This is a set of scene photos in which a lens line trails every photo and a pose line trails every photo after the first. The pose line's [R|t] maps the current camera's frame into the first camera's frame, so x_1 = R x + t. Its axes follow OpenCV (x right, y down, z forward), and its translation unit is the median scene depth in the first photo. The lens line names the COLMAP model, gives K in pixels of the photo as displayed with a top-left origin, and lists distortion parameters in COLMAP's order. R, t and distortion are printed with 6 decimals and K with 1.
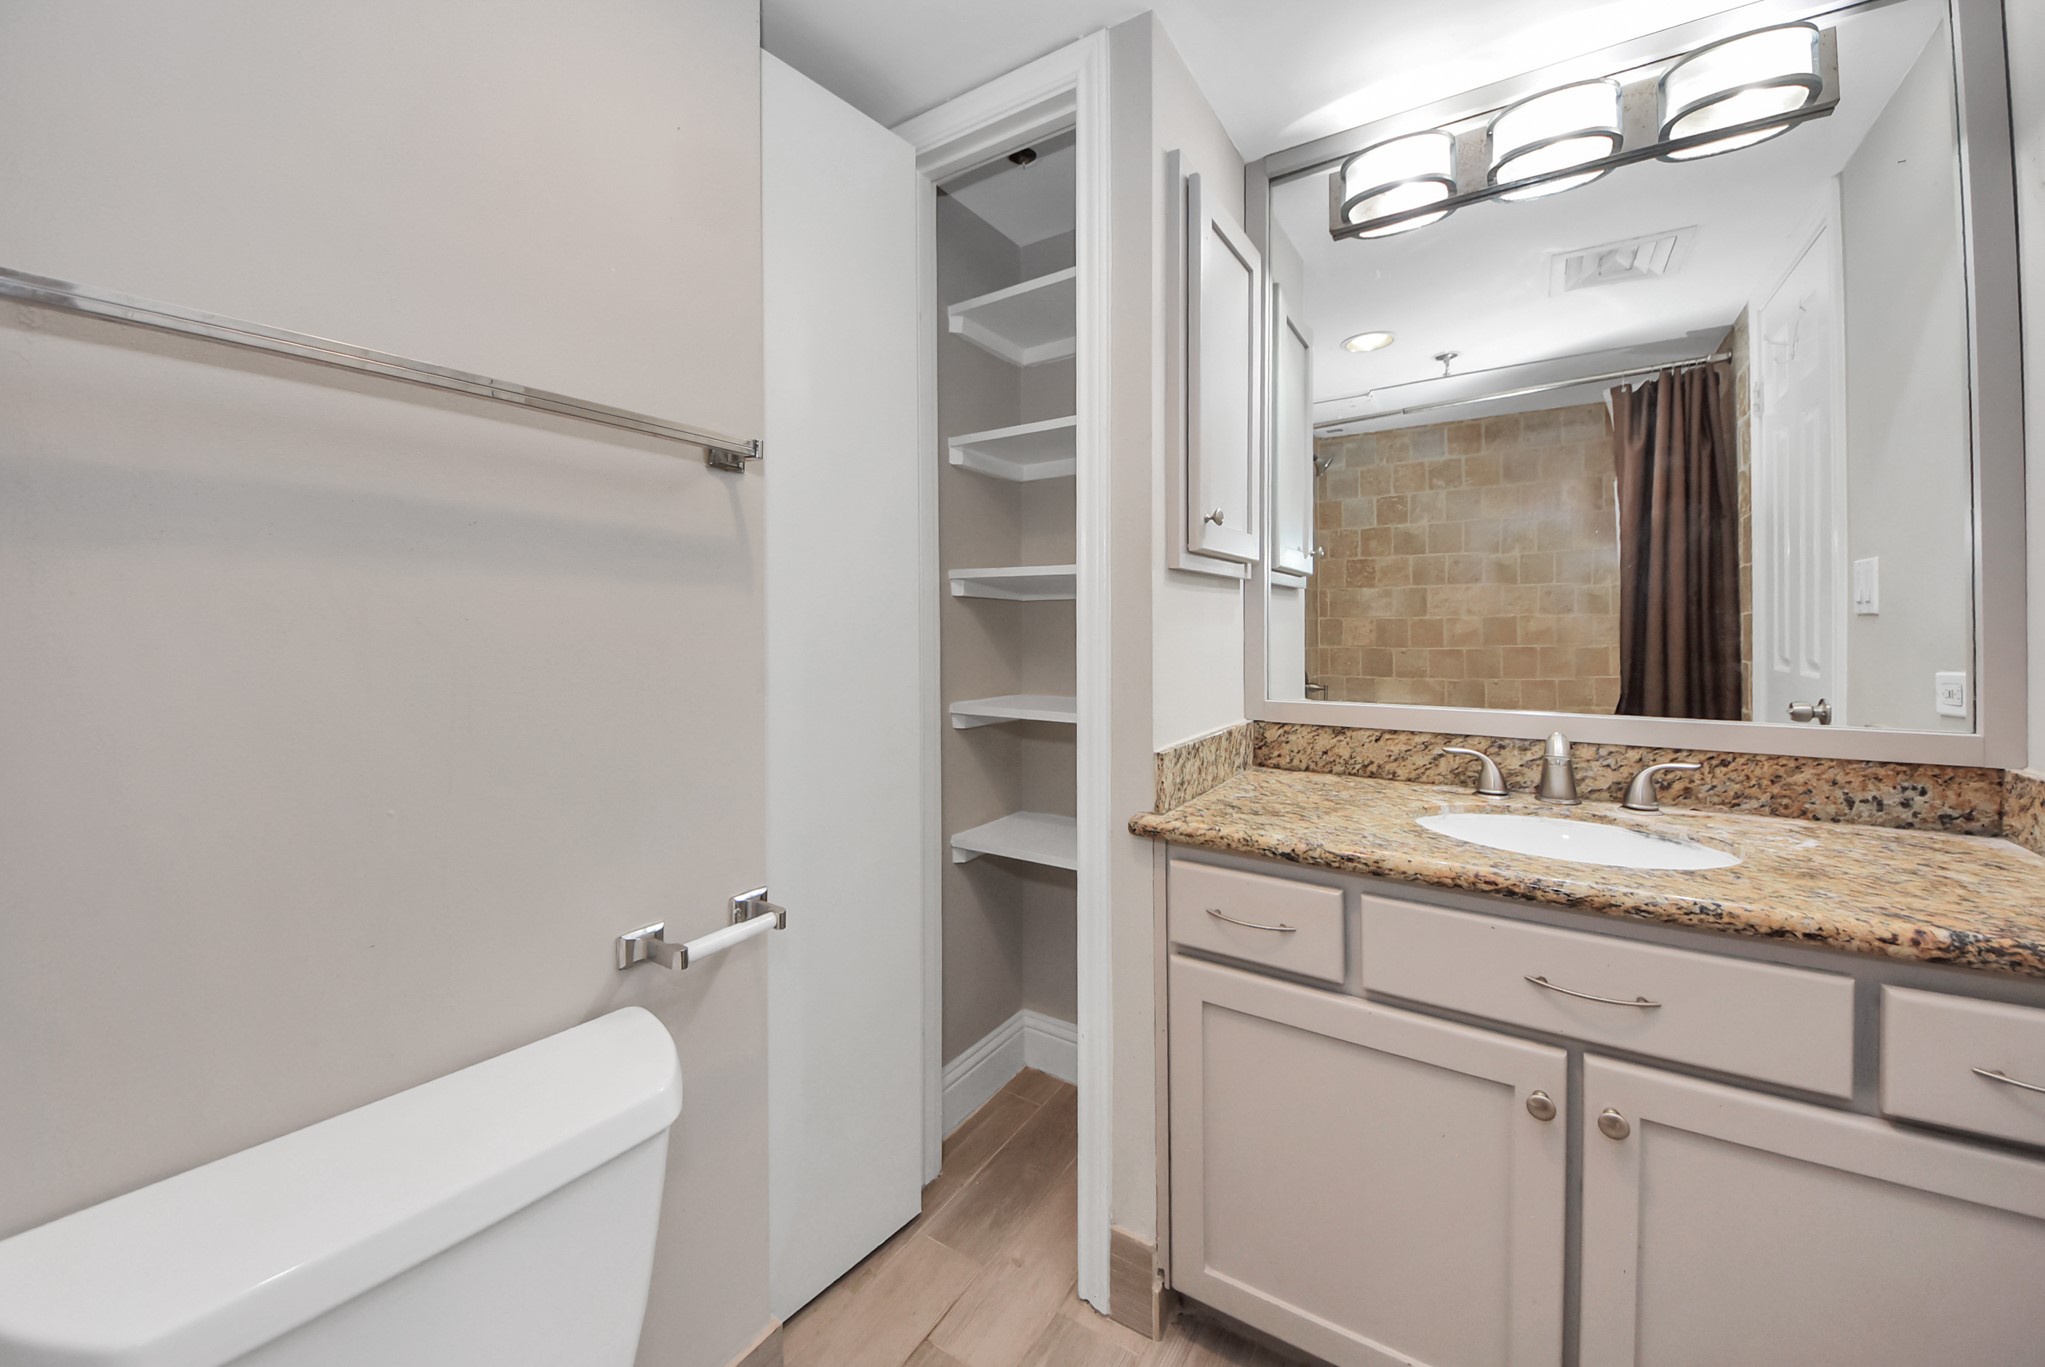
lens RADIAL K [[764.9, 0, 1029.9], [0, 764.9, 629.6], [0, 0, 1]] dist [0.014412, -0.014710]
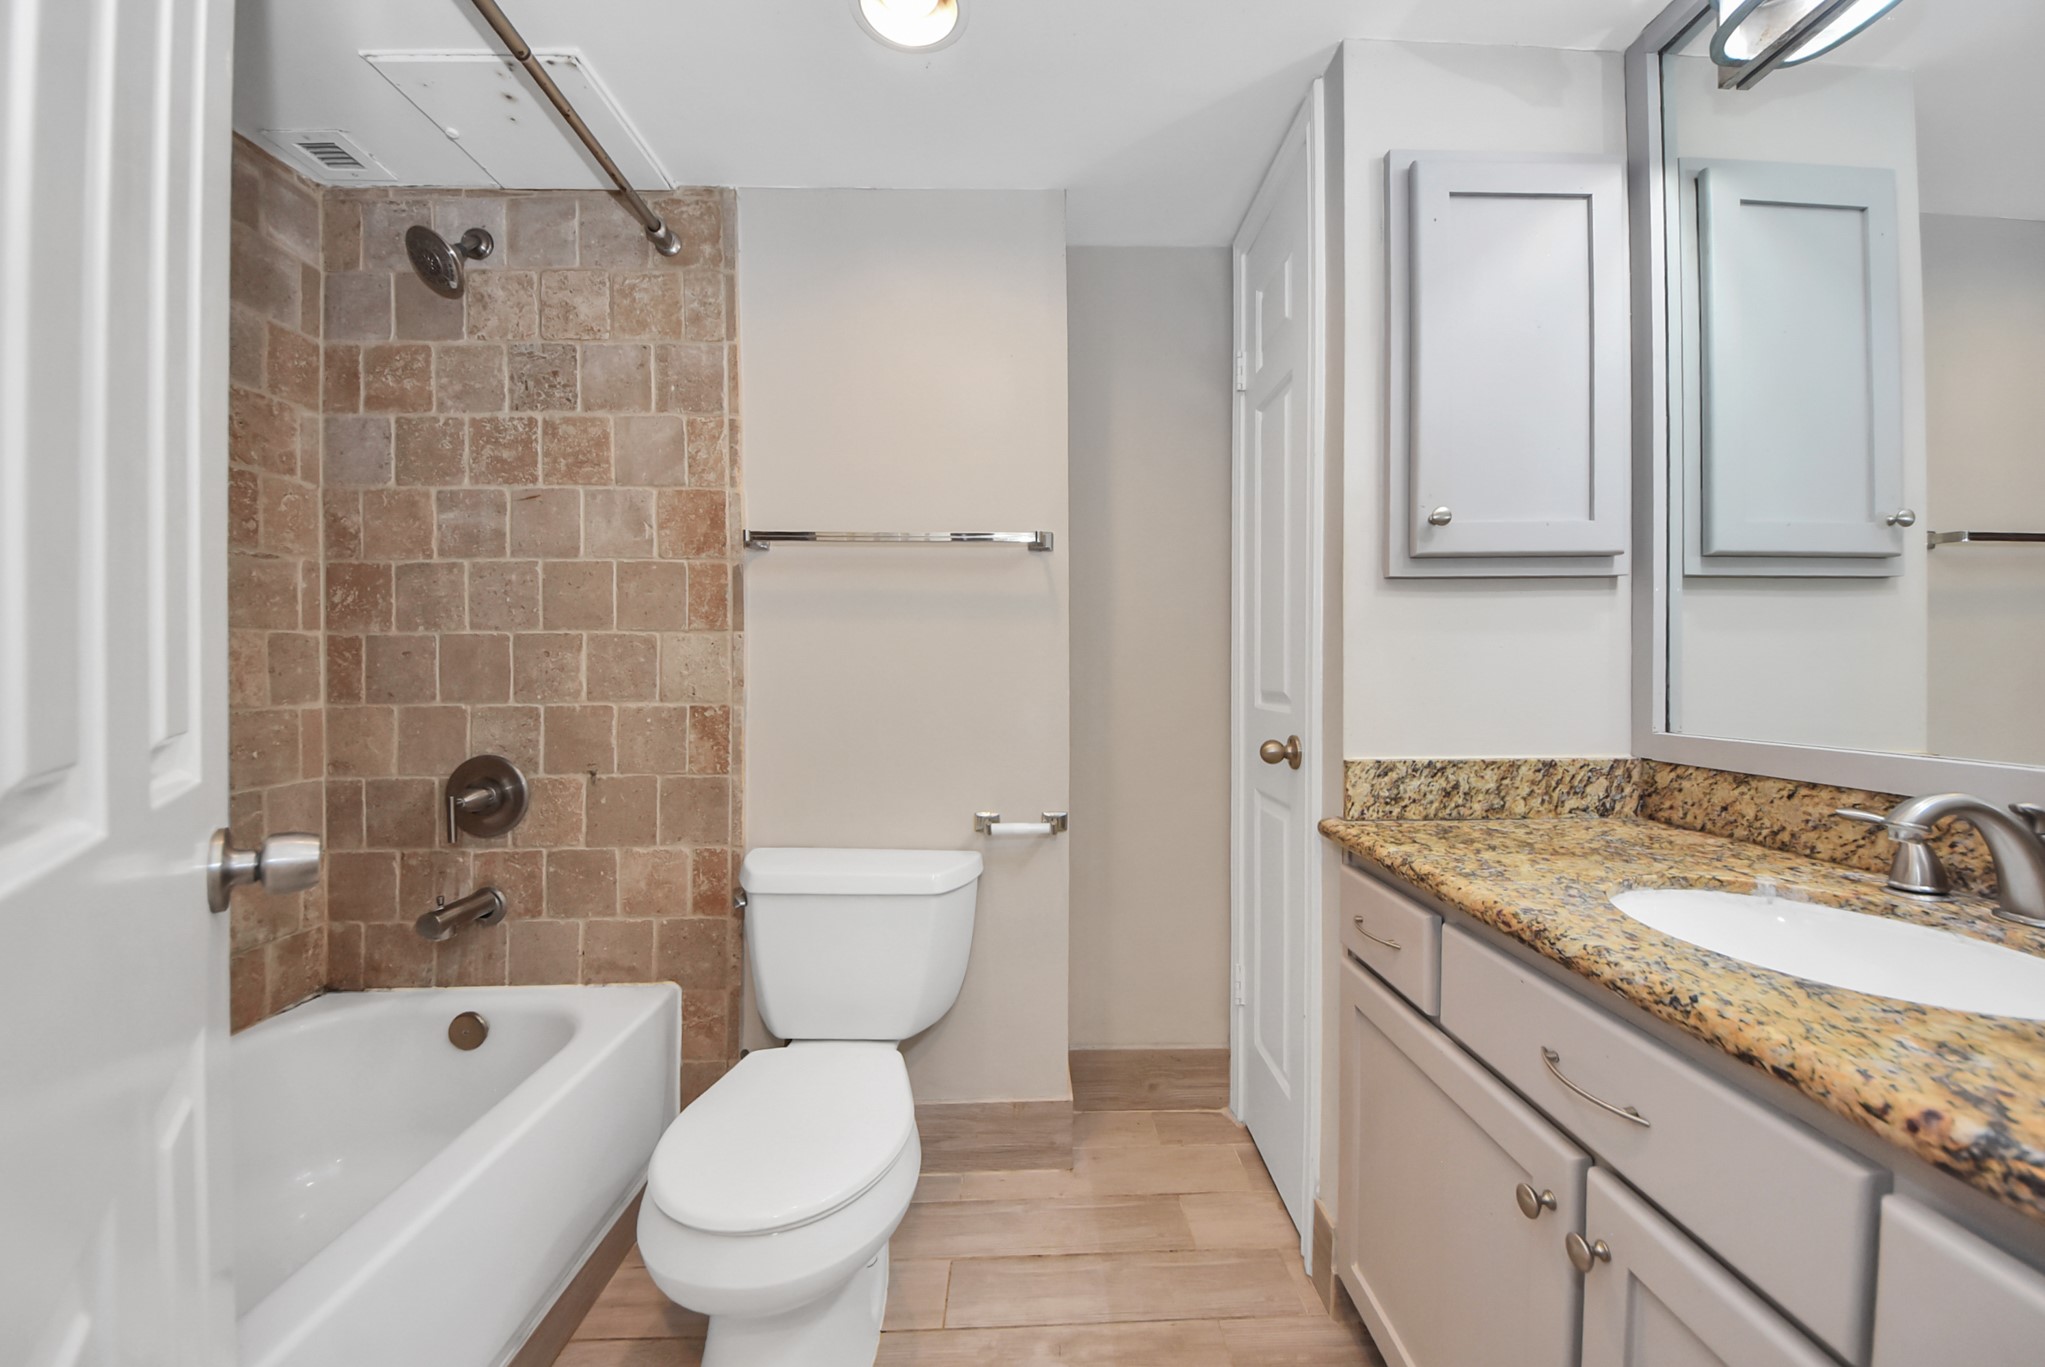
lens RADIAL K [[758.5, 0, 1019.1], [0, 758.5, 673.5], [0, 0, 1]] dist [0.000050, -0.010699]
pose [[0.548747, 0.005100, -0.835973, 0.648994], [-0.001899, 0.999986, 0.004855, 0.033526], [0.835986, -0.001076, 0.548750, 0.061513]]
